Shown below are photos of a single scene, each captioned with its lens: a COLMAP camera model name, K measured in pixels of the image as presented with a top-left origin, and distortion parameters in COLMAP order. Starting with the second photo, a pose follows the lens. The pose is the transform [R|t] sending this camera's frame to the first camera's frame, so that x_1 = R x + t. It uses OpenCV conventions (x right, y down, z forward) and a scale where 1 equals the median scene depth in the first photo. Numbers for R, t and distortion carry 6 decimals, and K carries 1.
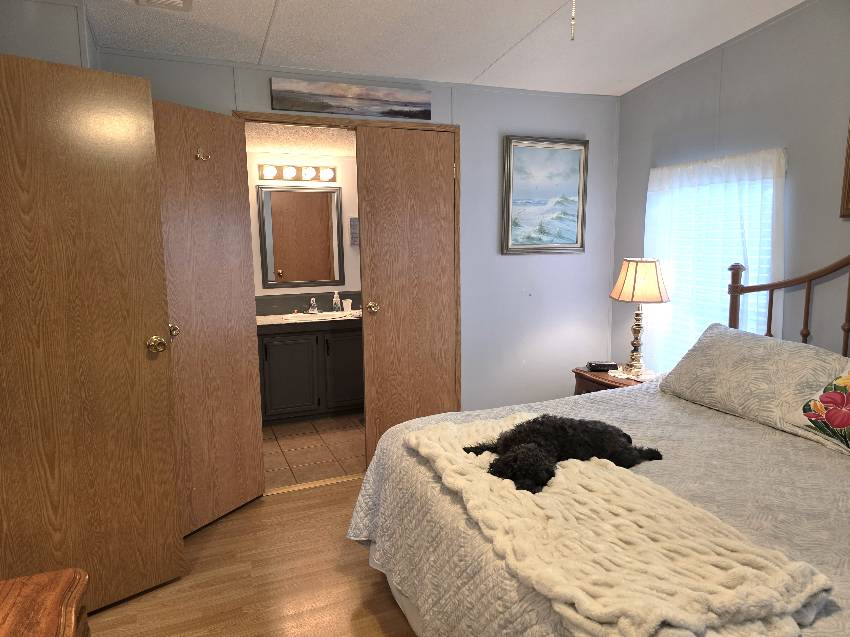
lens RADIAL K [[572.9, 0, 425.3], [0, 572.9, 316.1], [0, 0, 1]] dist [0.044295, -0.030007]
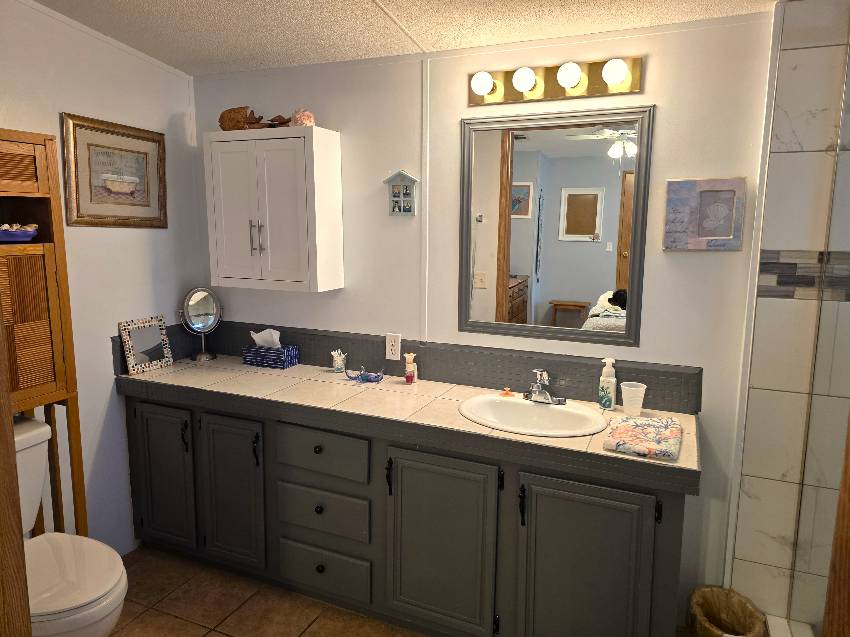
lens RADIAL K [[572.9, 0, 427.6], [0, 572.9, 318.2], [0, 0, 1]] dist [0.044295, -0.030007]
pose [[0.714637, 0.129417, -0.687419, 0.035399], [-0.125775, 0.990493, 0.055720, -0.079855], [0.688095, 0.046640, 0.724120, 0.602190]]
